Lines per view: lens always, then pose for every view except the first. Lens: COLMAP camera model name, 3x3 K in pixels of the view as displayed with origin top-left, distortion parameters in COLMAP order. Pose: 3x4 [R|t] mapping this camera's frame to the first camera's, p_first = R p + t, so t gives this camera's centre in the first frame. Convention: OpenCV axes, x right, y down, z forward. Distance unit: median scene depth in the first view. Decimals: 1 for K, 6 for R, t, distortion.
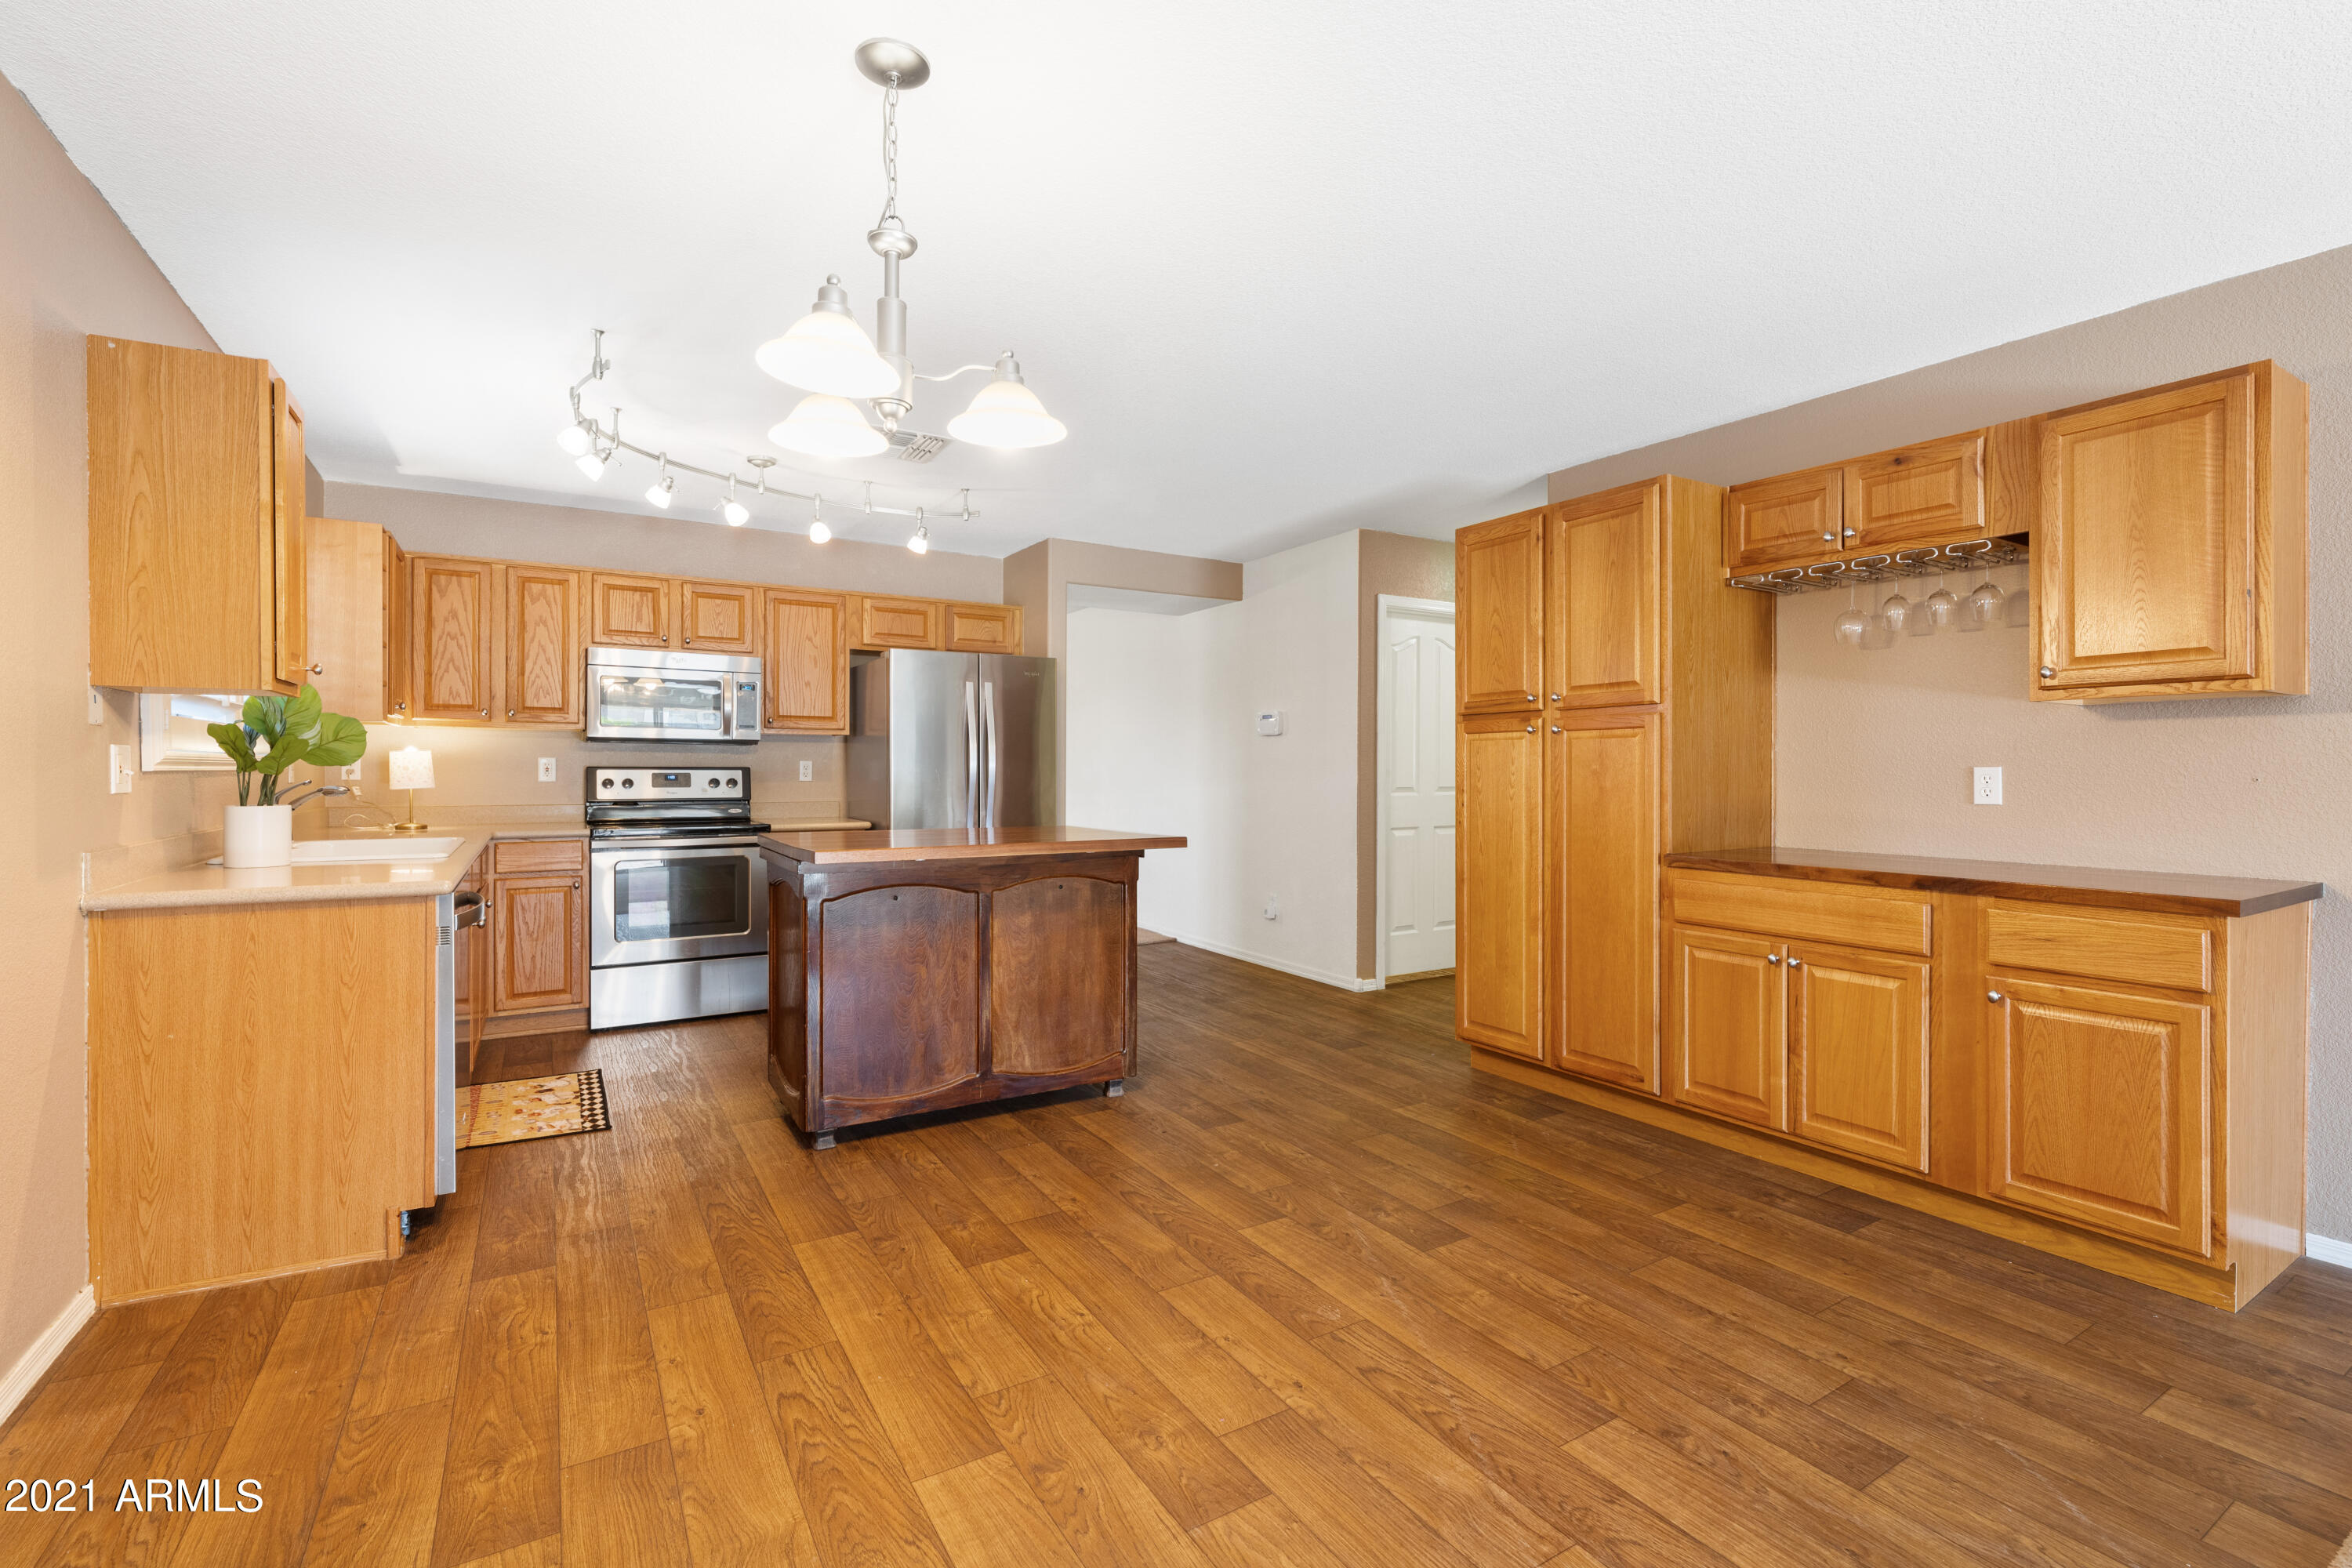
lens RADIAL K [[1083.2, 0, 1181.2], [0, 1083.2, 777.2], [0, 0, 1]] dist [0.006038, -0.000759]
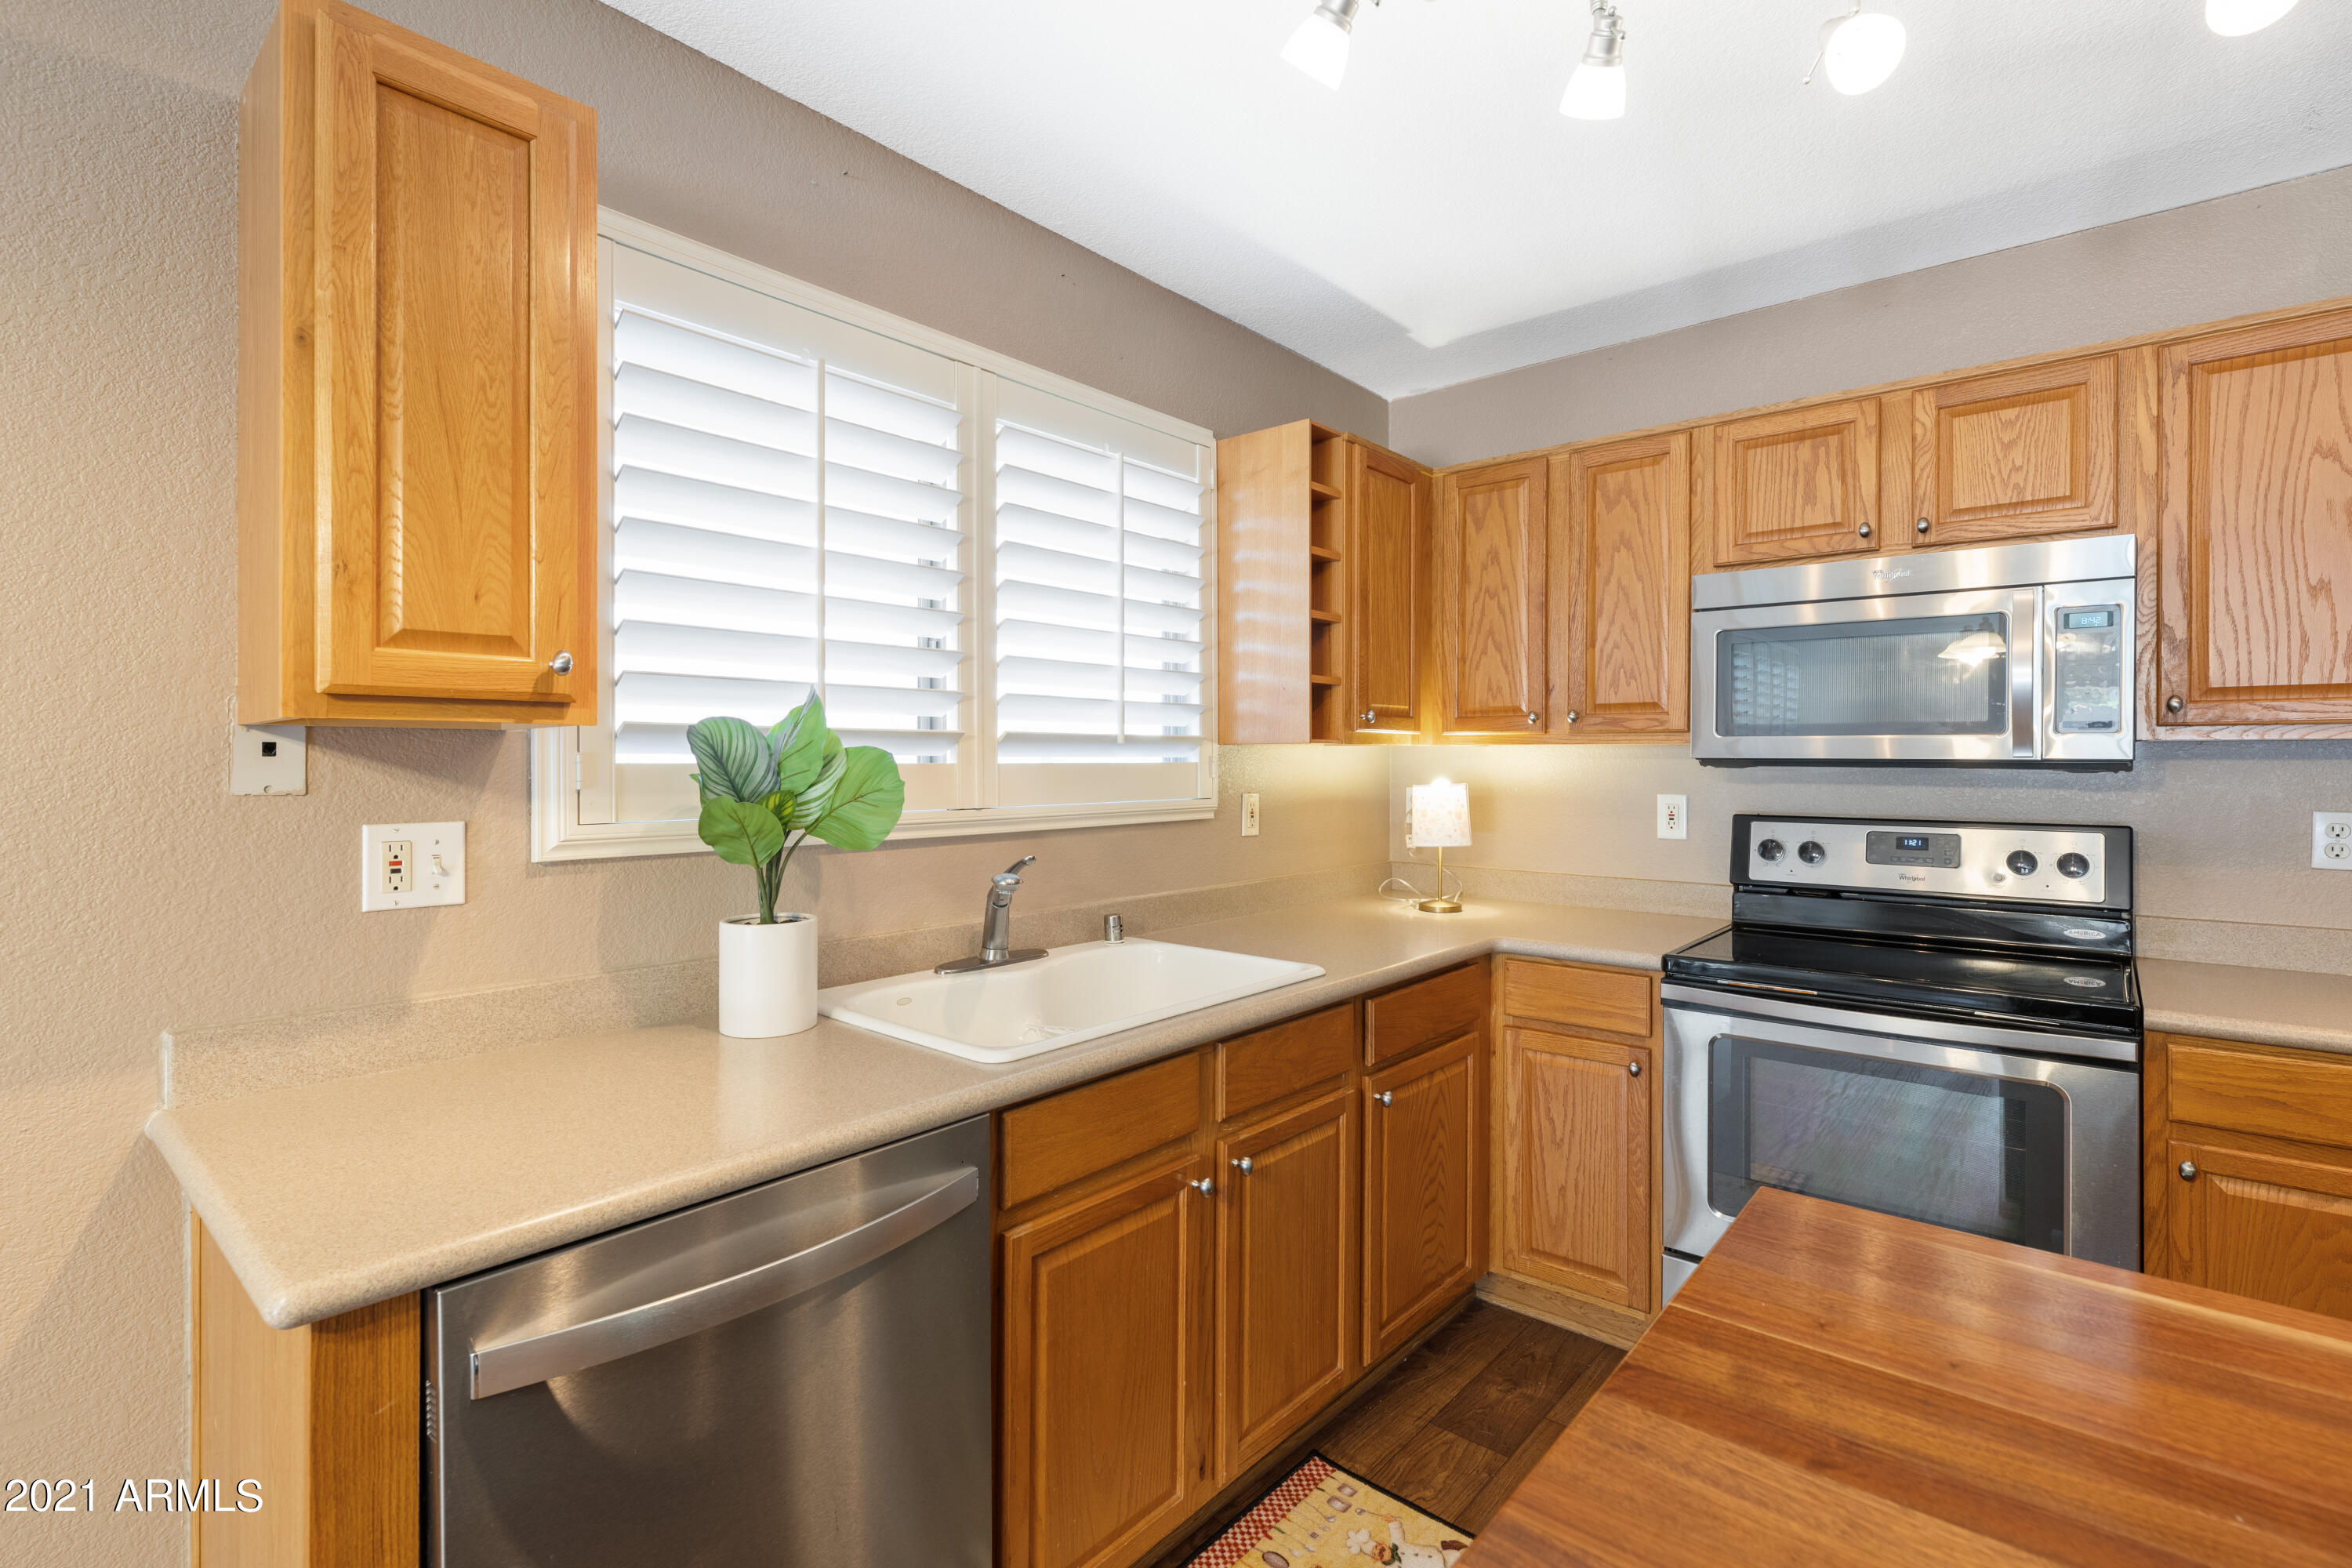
lens RADIAL K [[1083.2, 0, 1202.6], [0, 1083.2, 756.4], [0, 0, 1]] dist [0.006038, -0.000759]
pose [[0.317845, -0.004825, -0.948130, -0.144999], [-0.005077, 0.999964, -0.006791, -0.032302], [0.948129, 0.006972, 0.317809, 0.605336]]
